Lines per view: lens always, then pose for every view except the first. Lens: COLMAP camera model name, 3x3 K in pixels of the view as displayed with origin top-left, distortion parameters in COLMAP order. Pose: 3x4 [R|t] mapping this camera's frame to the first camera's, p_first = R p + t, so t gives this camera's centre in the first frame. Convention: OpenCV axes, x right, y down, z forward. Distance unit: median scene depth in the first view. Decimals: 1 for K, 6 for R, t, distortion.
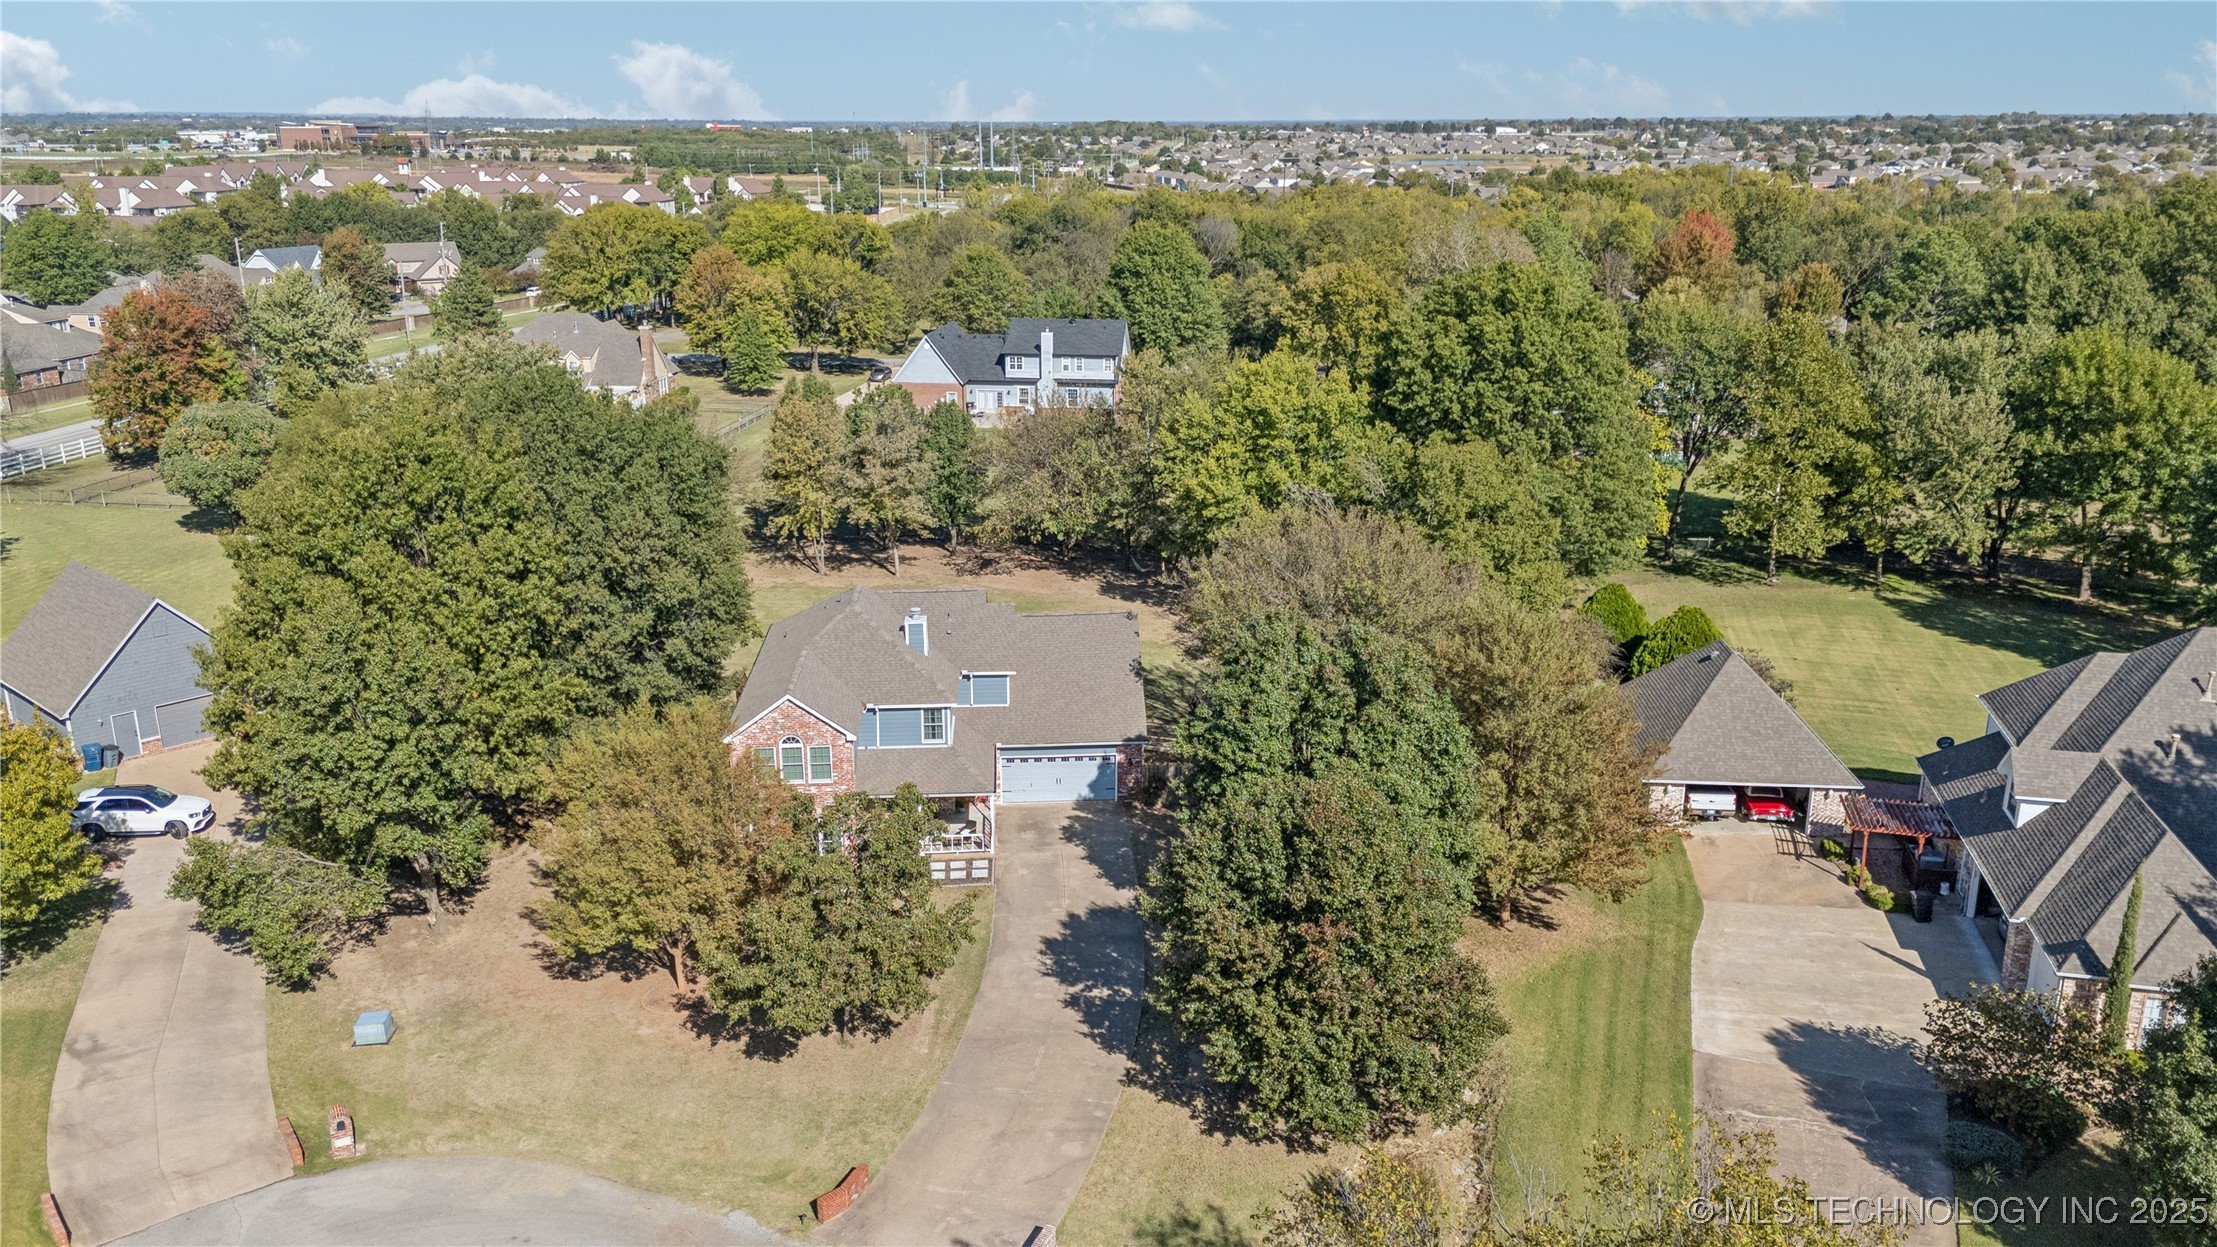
lens RADIAL K [[1500.7, 0, 1108.5], [0, 1500.7, 623.5], [0, 0, 1]] dist [0.017312, -0.000521]
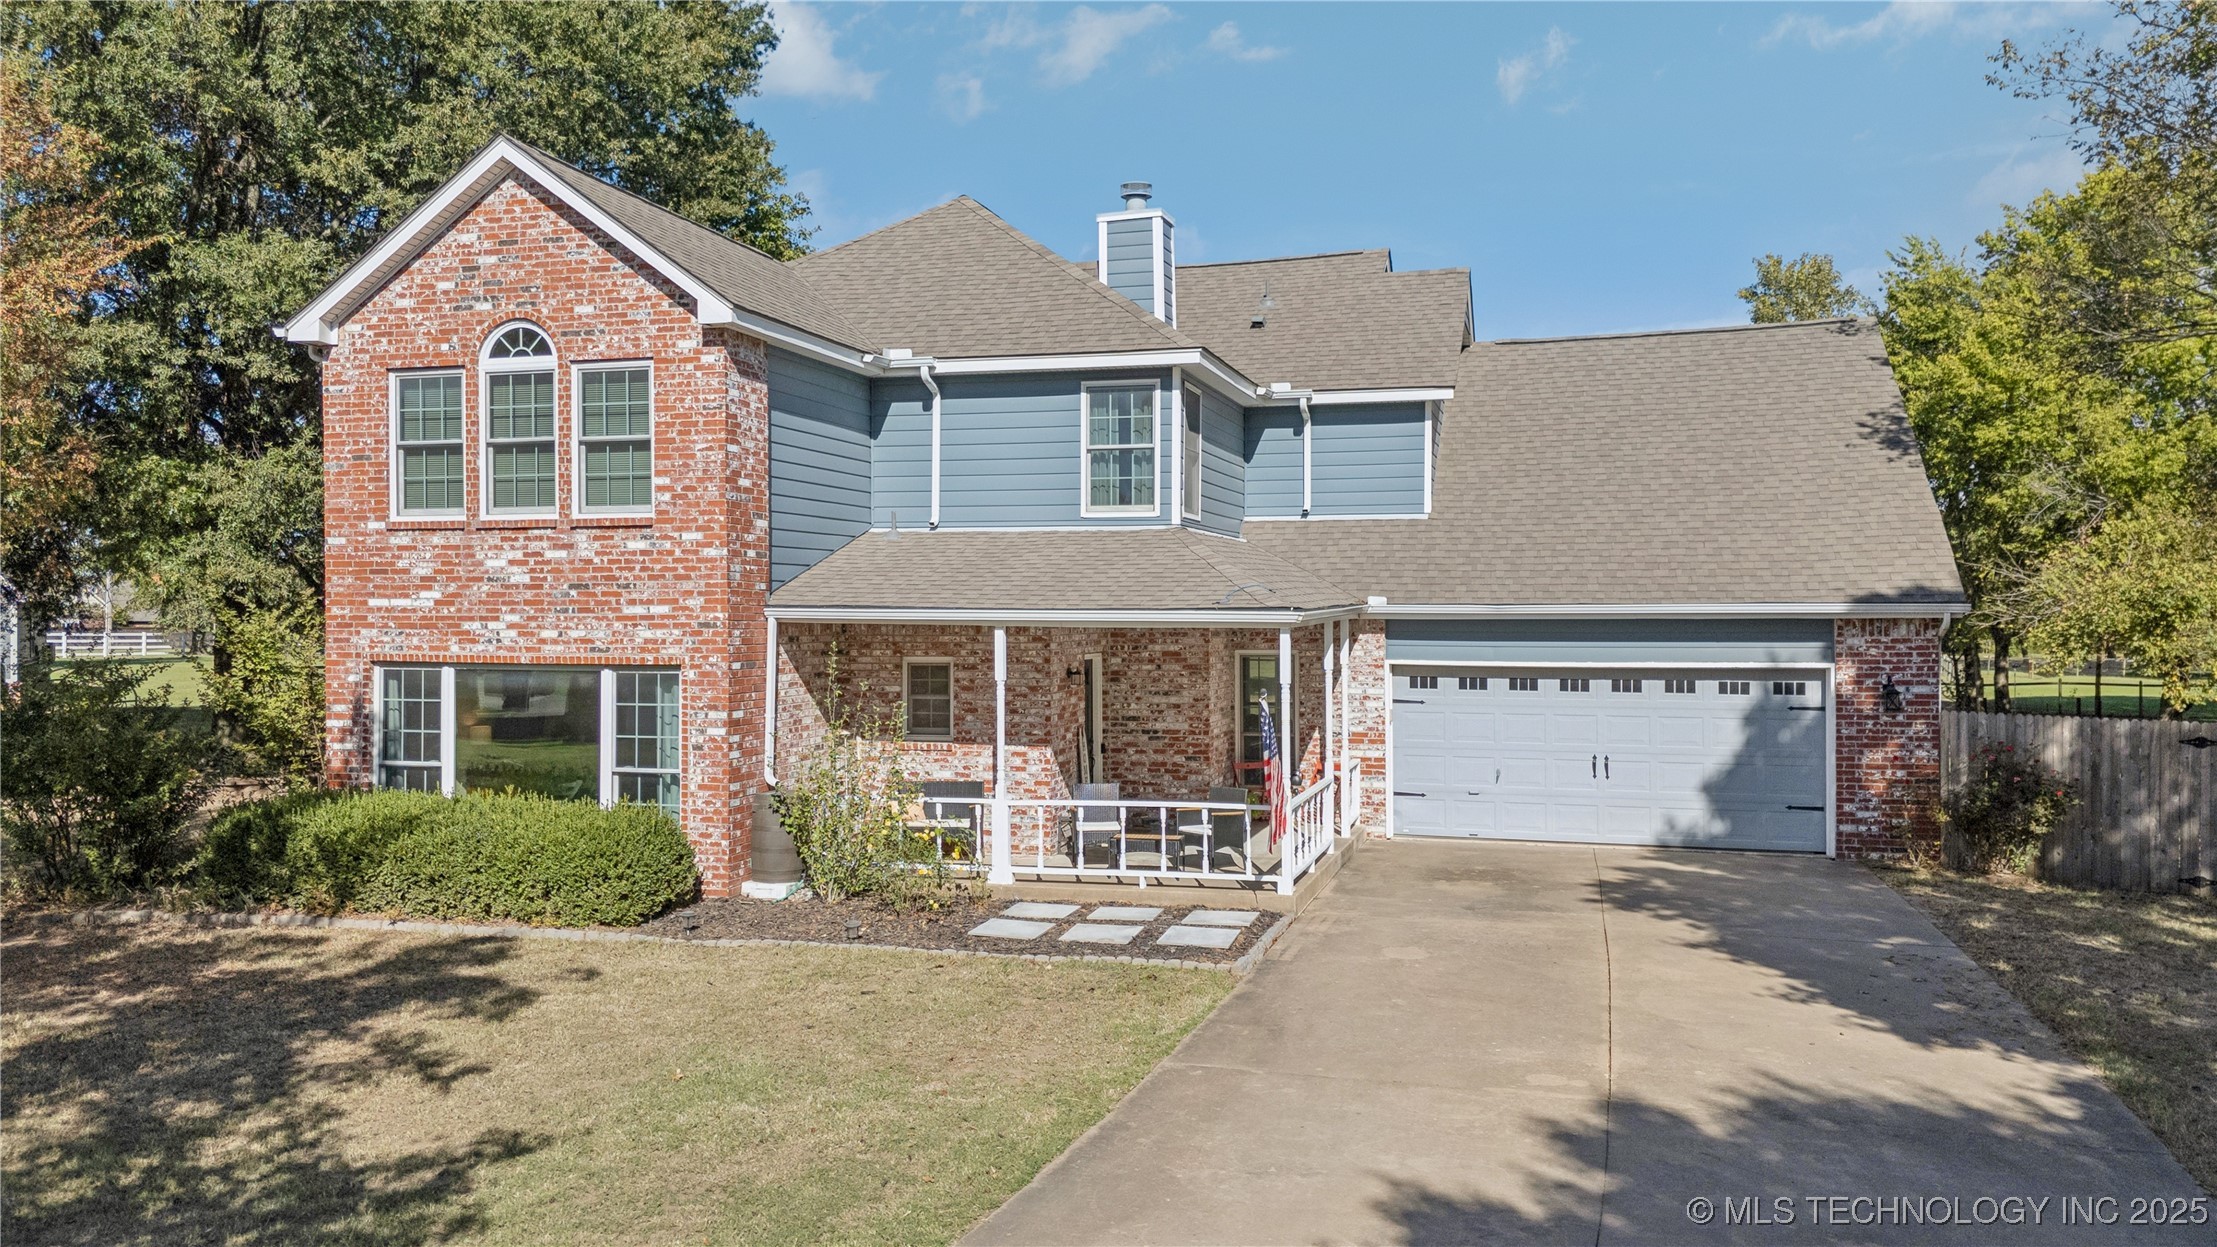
lens RADIAL K [[1574.3, 0, 1108.5], [0, 1574.3, 623.5], [0, 0, 1]] dist [0.009961, -0.002382]
pose [[0.937311, -0.000775, -0.348494, -0.010285], [-0.101366, 0.956155, -0.274759, 0.112036], [0.333427, 0.292860, 0.896136, 0.469475]]
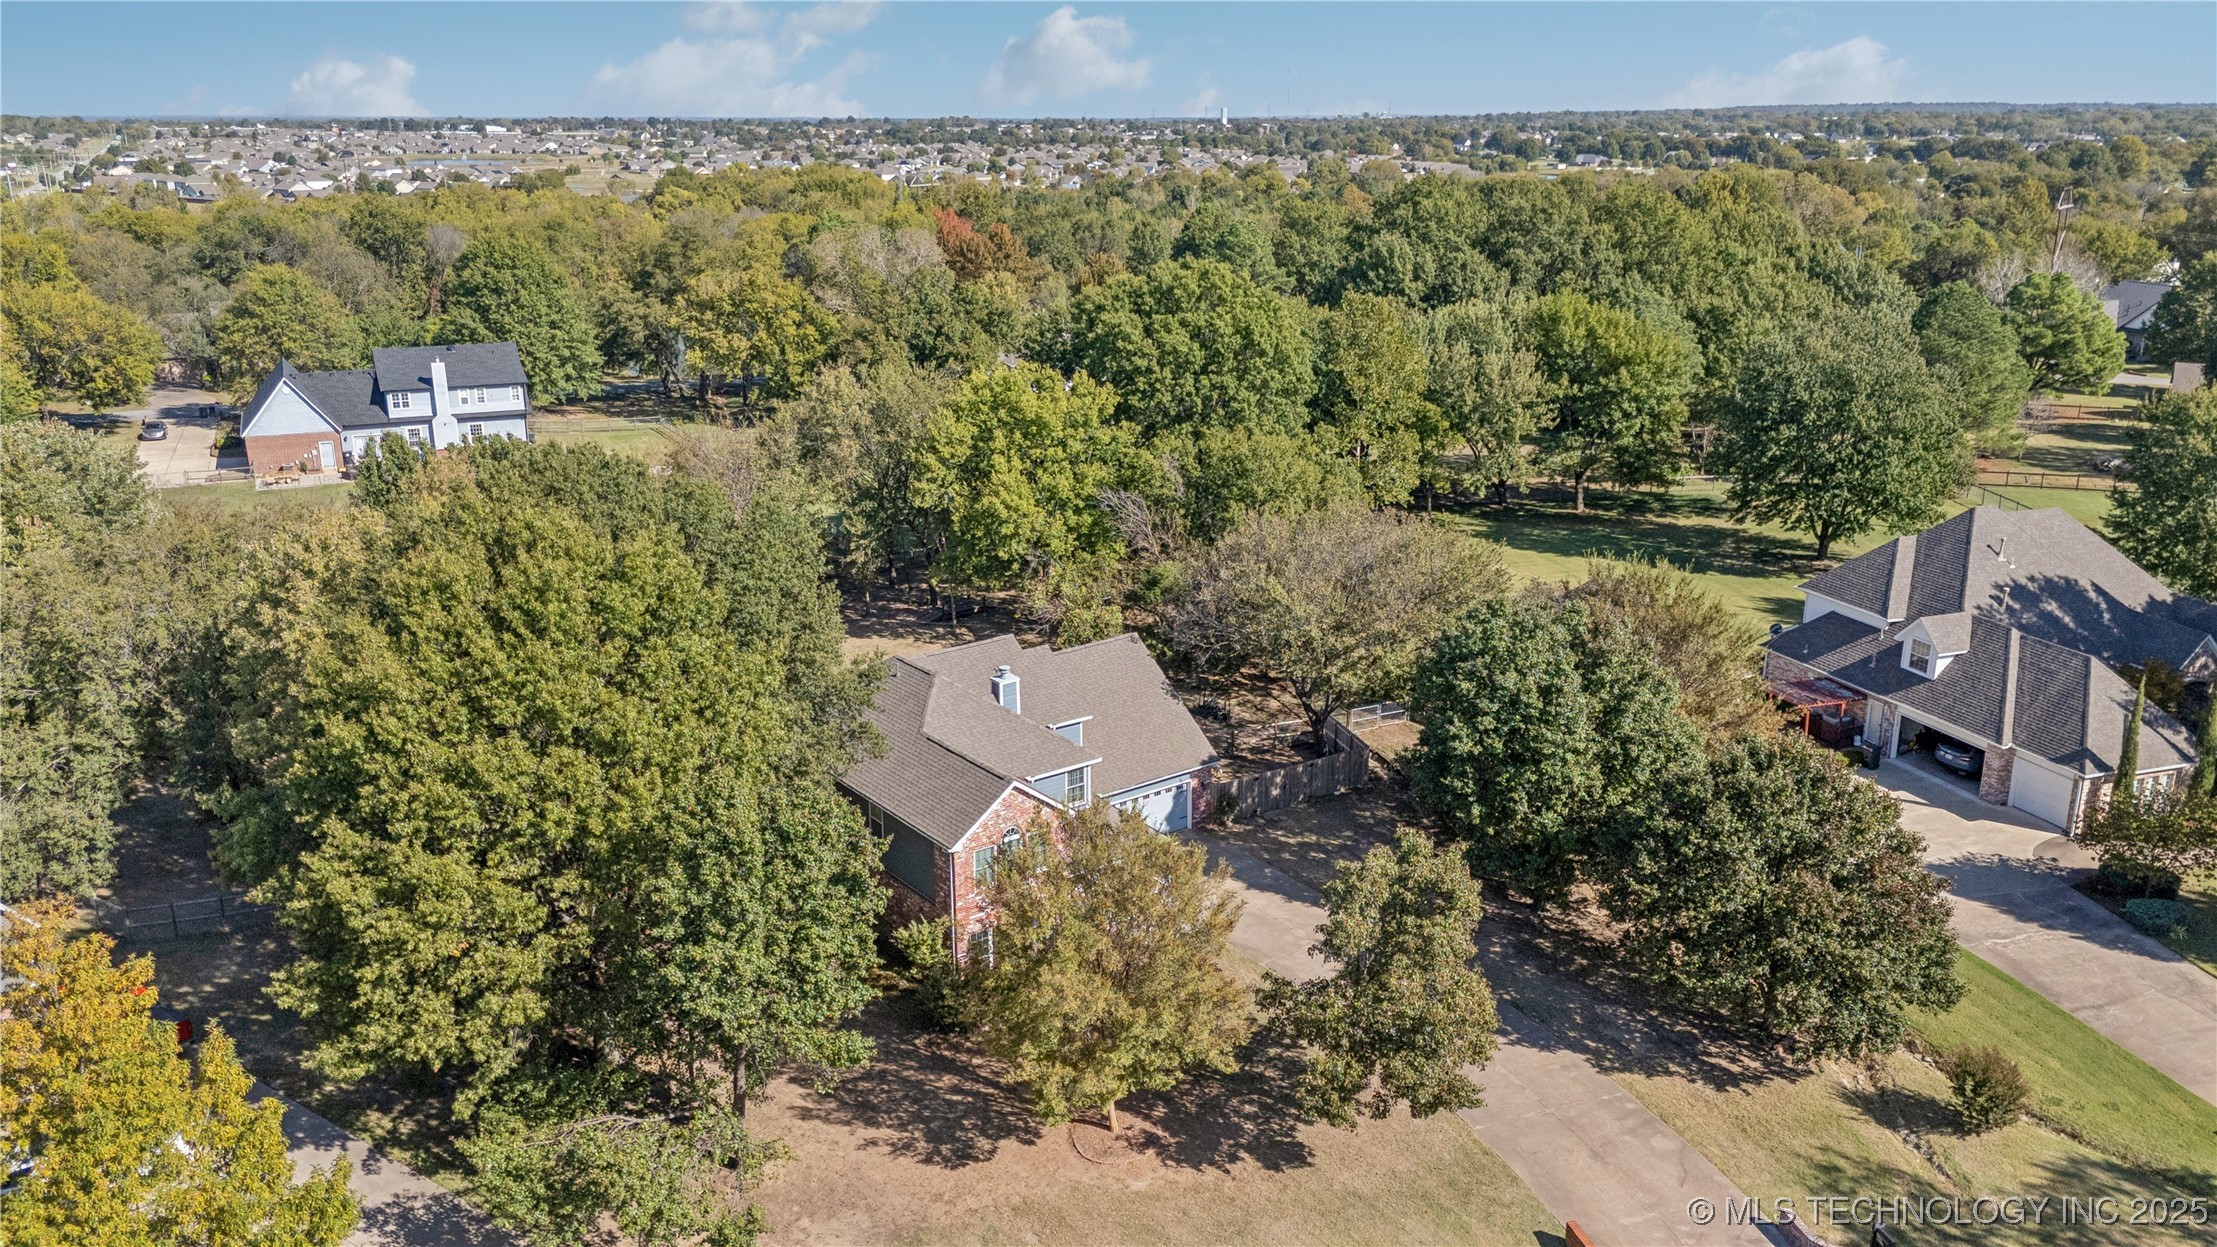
lens RADIAL K [[1500.7, 0, 1108.5], [0, 1500.7, 623.5], [0, 0, 1]] dist [0.017312, -0.000521]
pose [[0.859967, -0.161591, 0.484093, -0.328276], [0.160787, 0.986030, 0.043508, -0.042515], [-0.484360, 0.040420, 0.873934, 0.112832]]
